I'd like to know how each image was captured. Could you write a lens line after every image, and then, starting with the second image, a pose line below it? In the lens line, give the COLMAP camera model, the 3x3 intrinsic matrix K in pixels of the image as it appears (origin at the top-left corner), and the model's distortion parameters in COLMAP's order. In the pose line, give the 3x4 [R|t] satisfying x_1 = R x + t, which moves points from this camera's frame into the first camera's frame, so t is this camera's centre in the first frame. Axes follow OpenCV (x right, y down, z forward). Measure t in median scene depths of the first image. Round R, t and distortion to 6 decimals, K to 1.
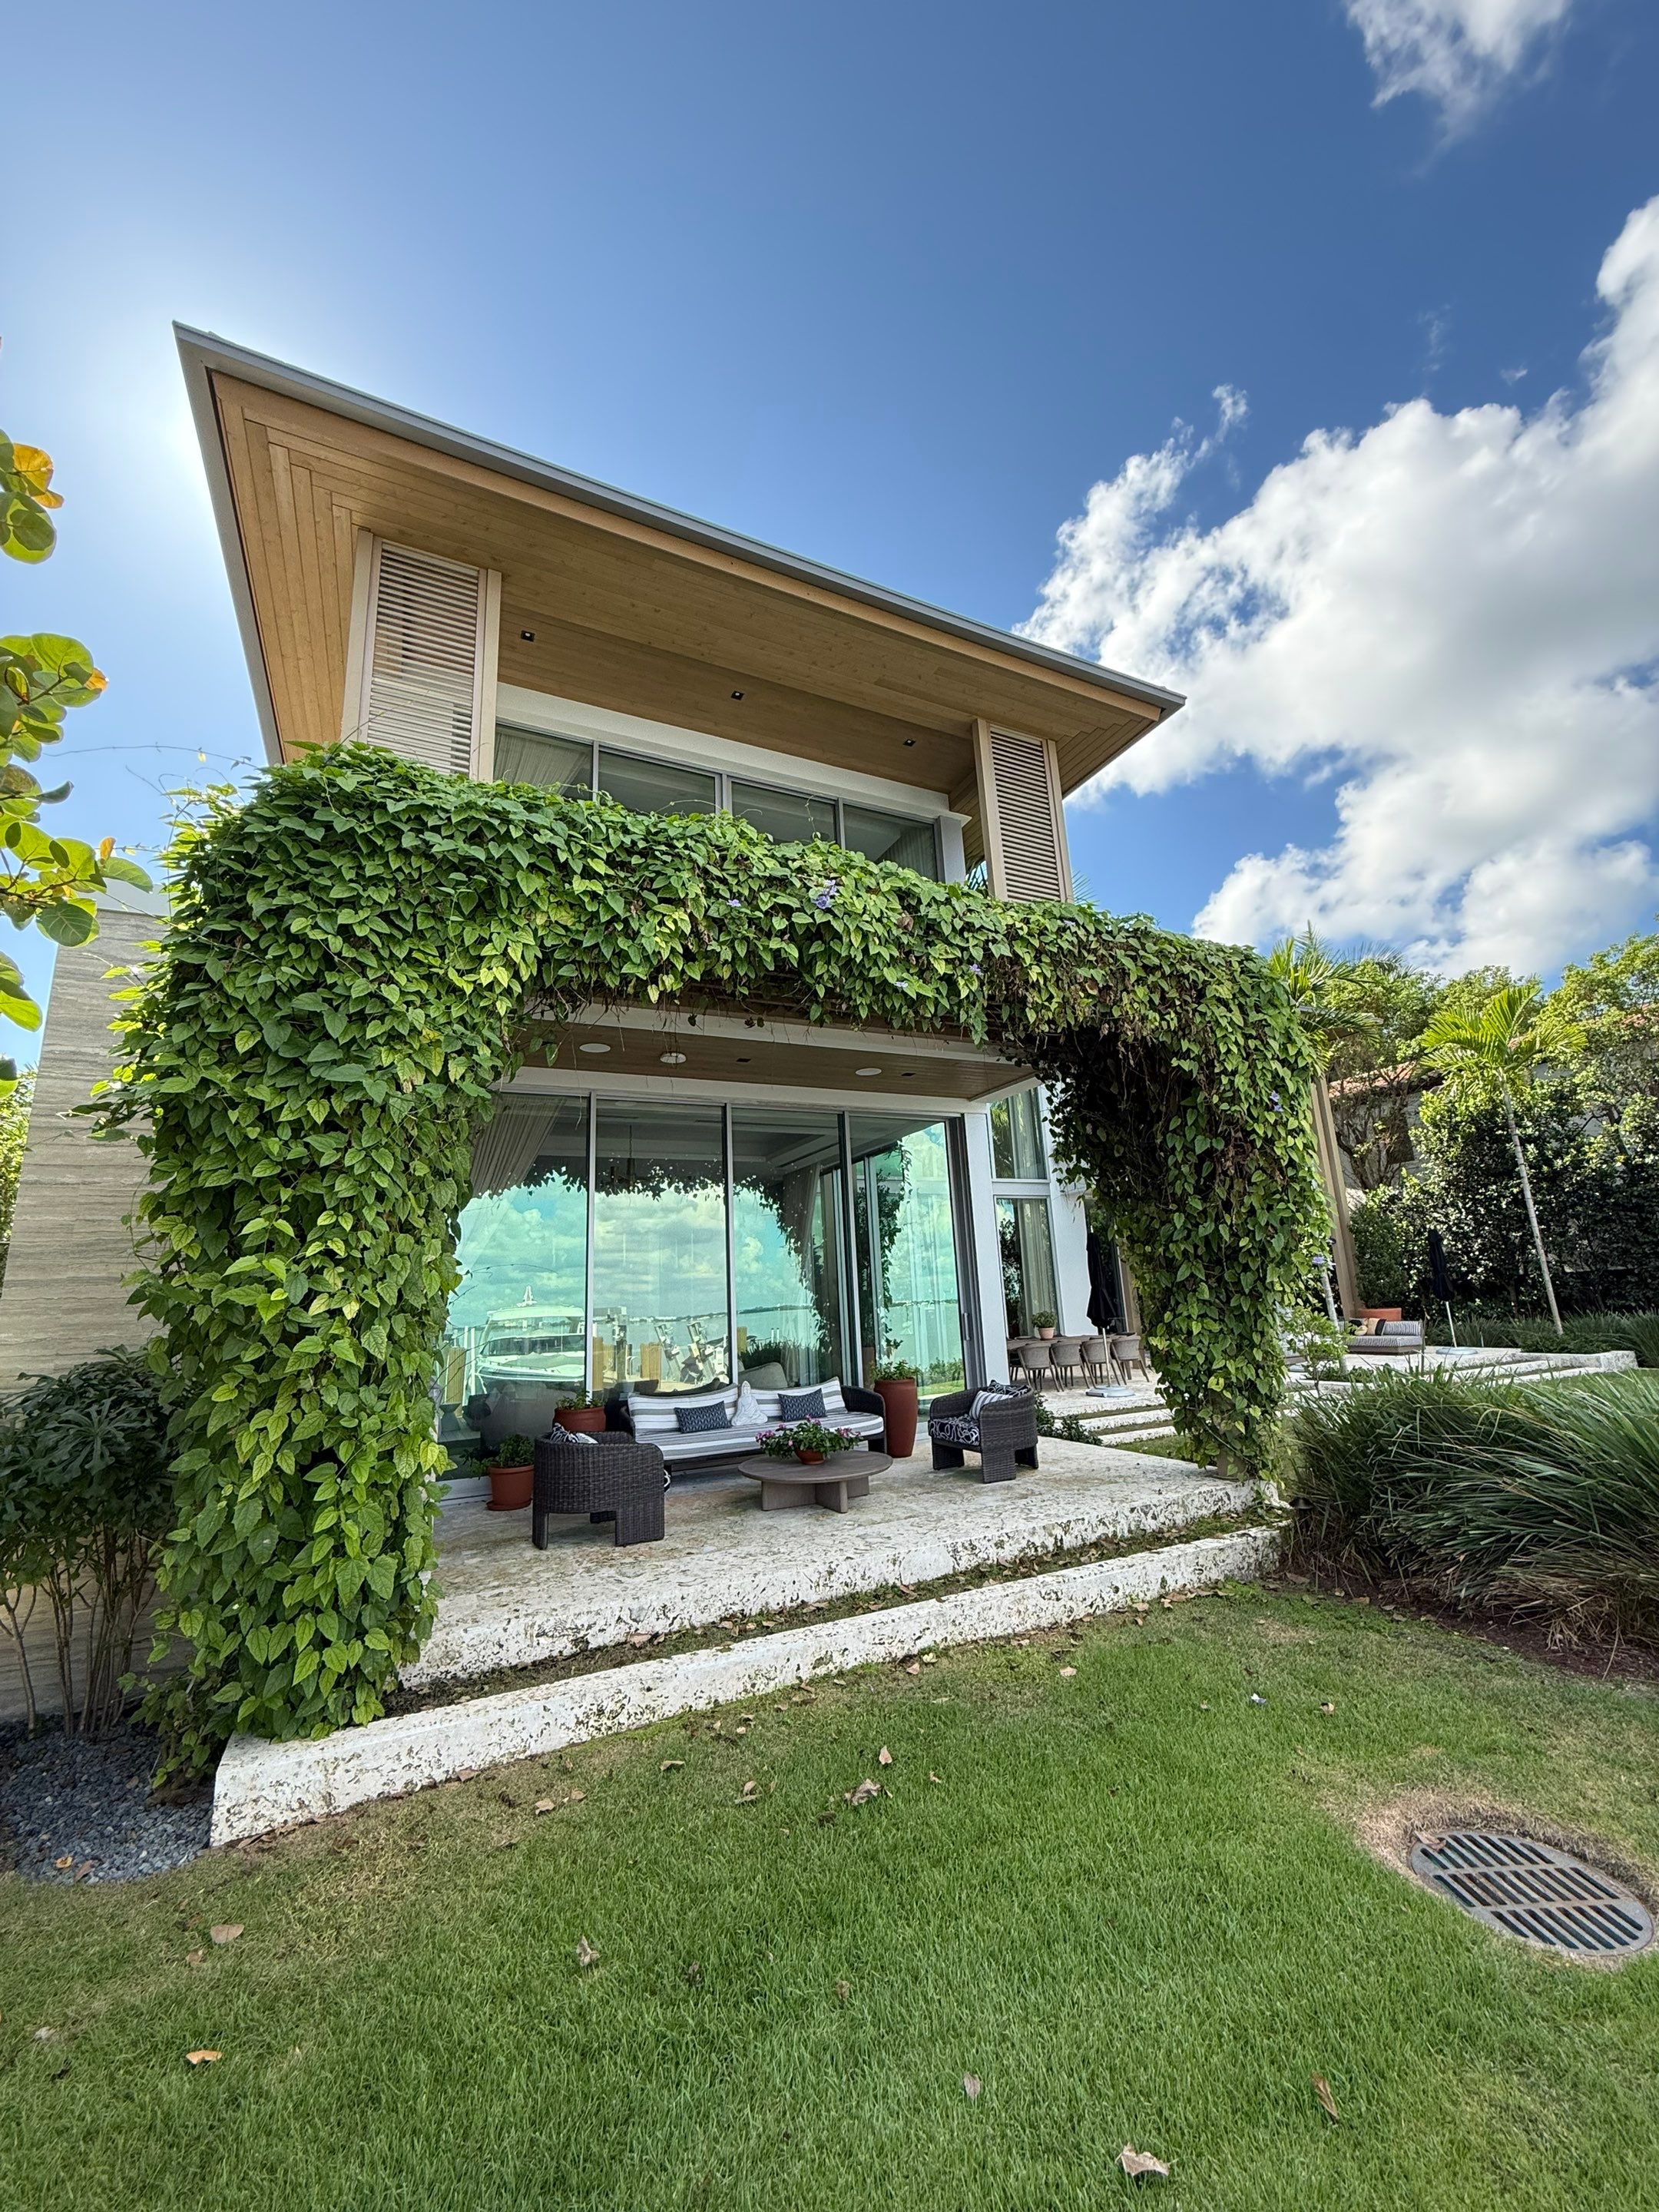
lens RADIAL K [[894.1, 0, 829.5], [0, 894.1, 1106.0], [0, 0, 1]] dist [0.001098, -0.000039]
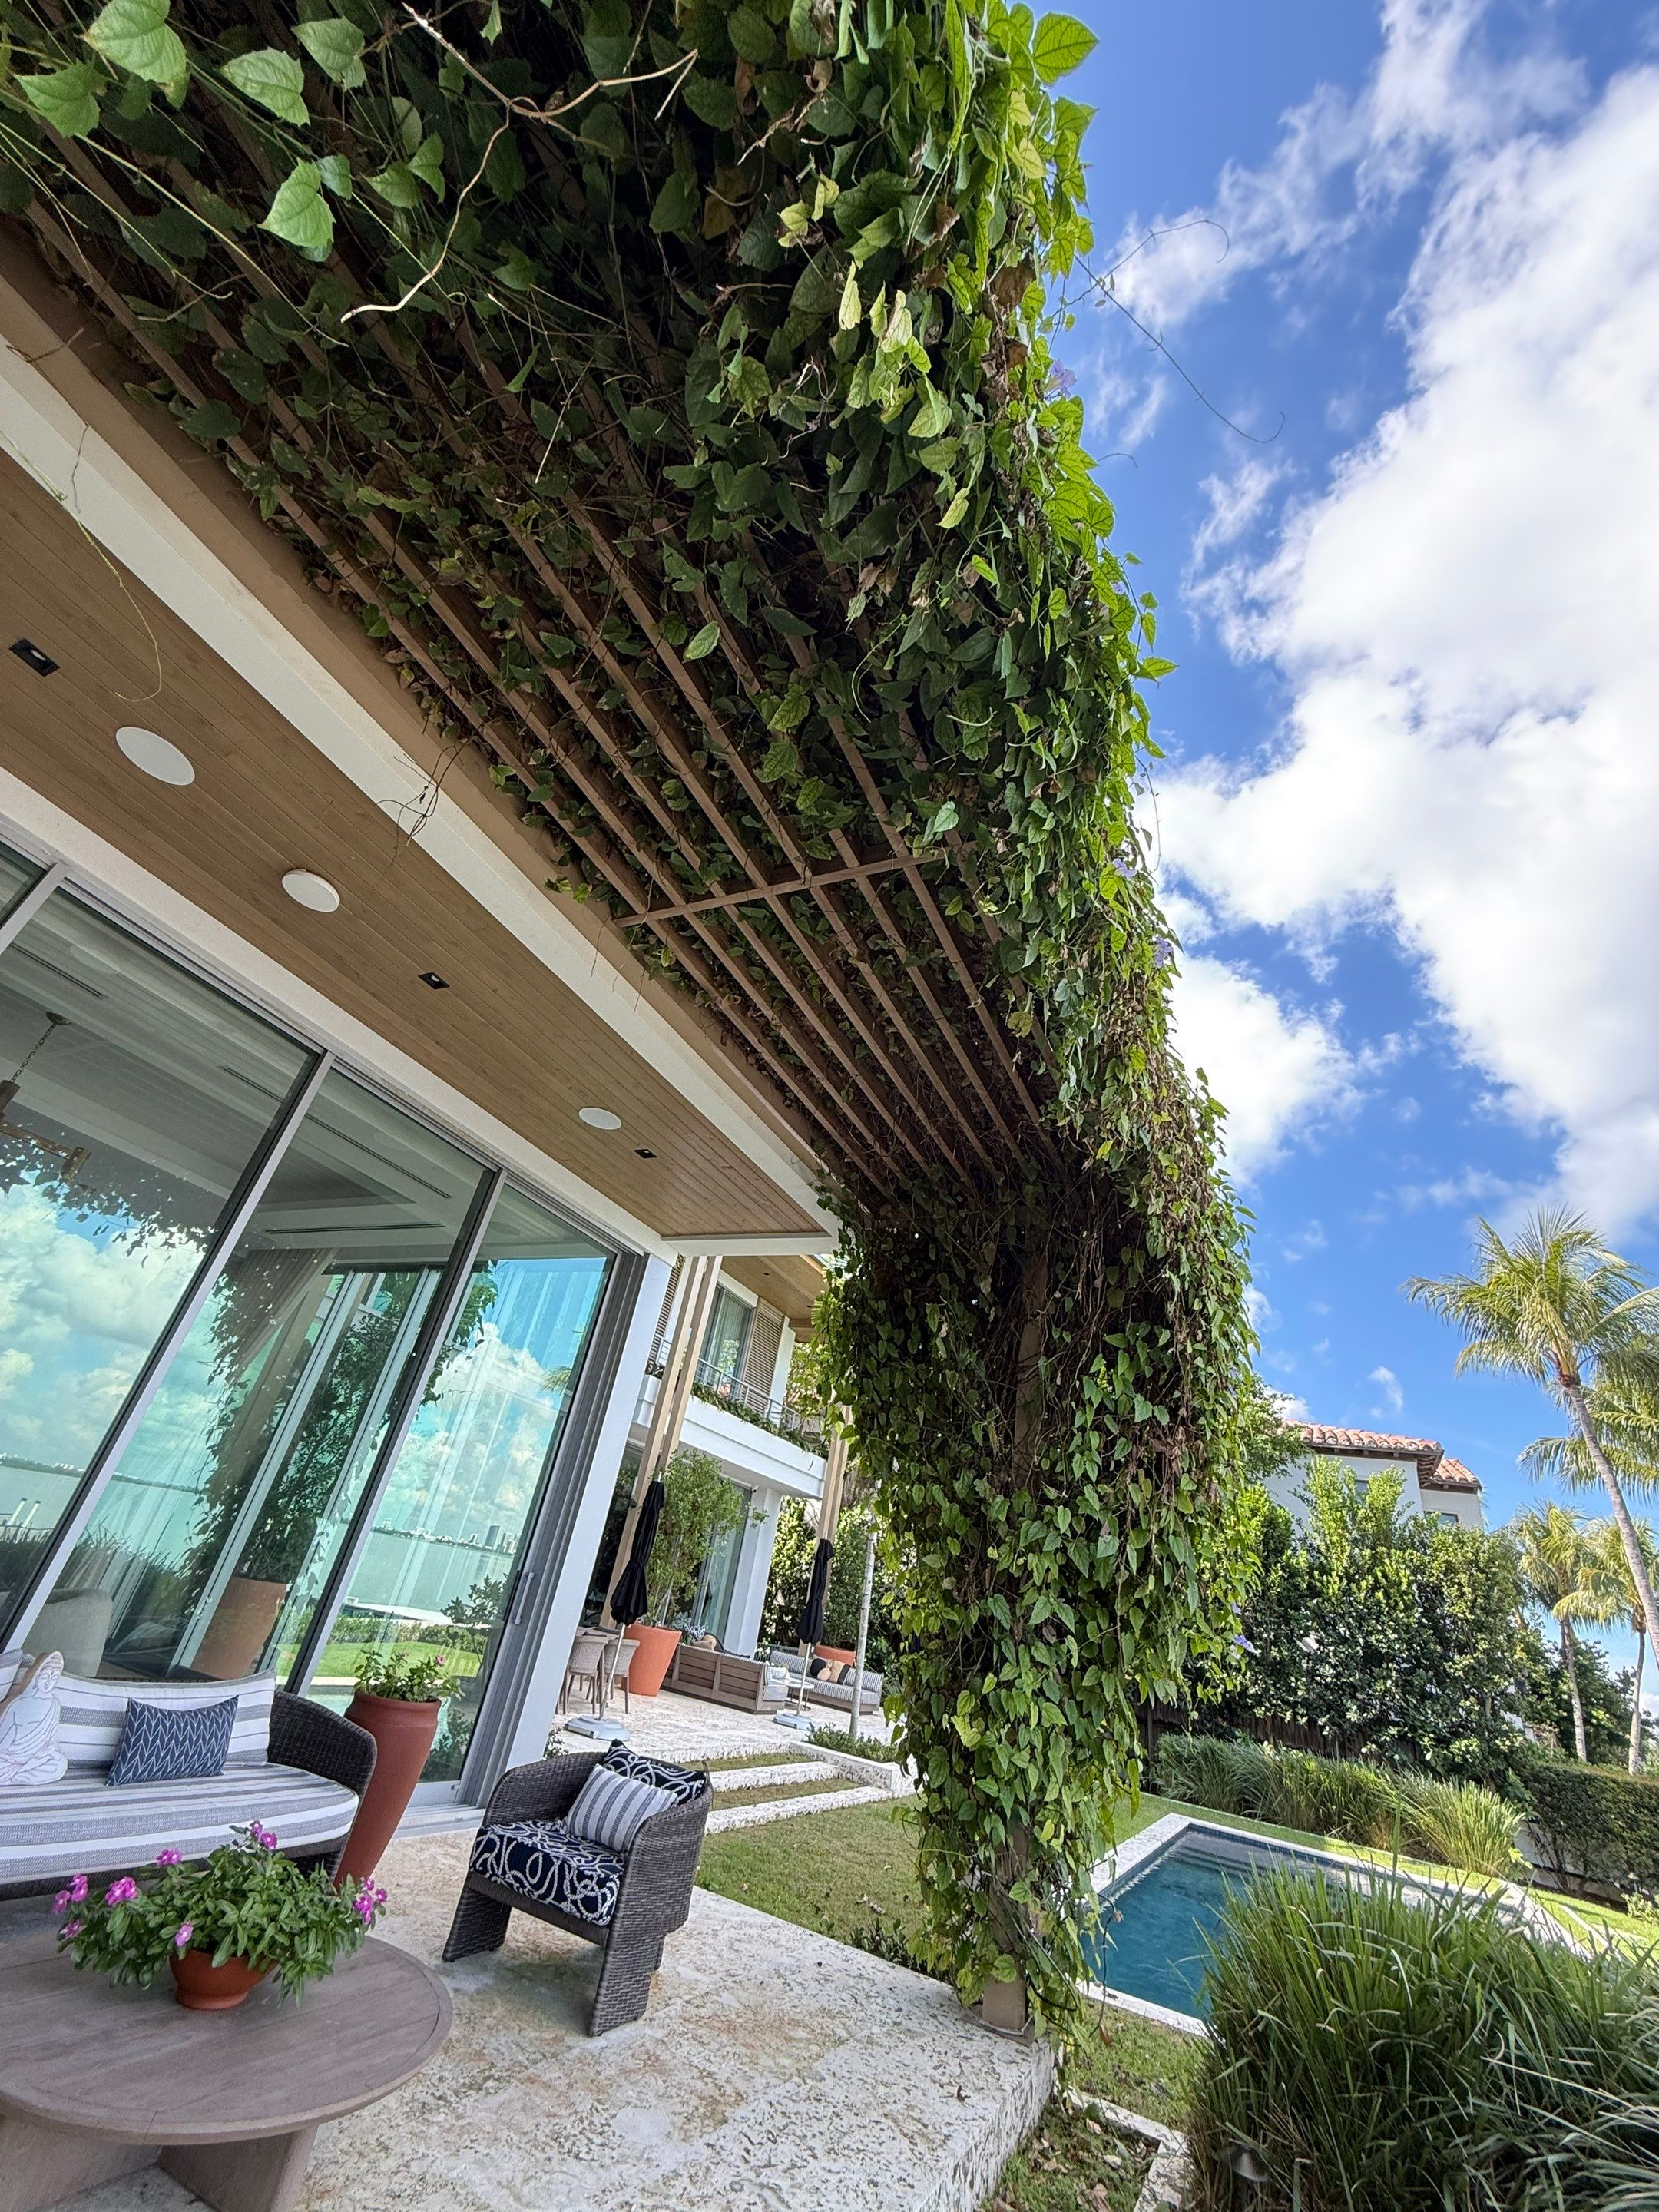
lens RADIAL K [[894.1, 0, 829.5], [0, 894.1, 1106.0], [0, 0, 1]] dist [0.001098, -0.000039]
pose [[0.767252, 0.456692, 0.450286, -0.111991], [-0.327651, 0.882676, -0.336940, 0.105509], [-0.551334, 0.110981, 0.826870, 0.418899]]
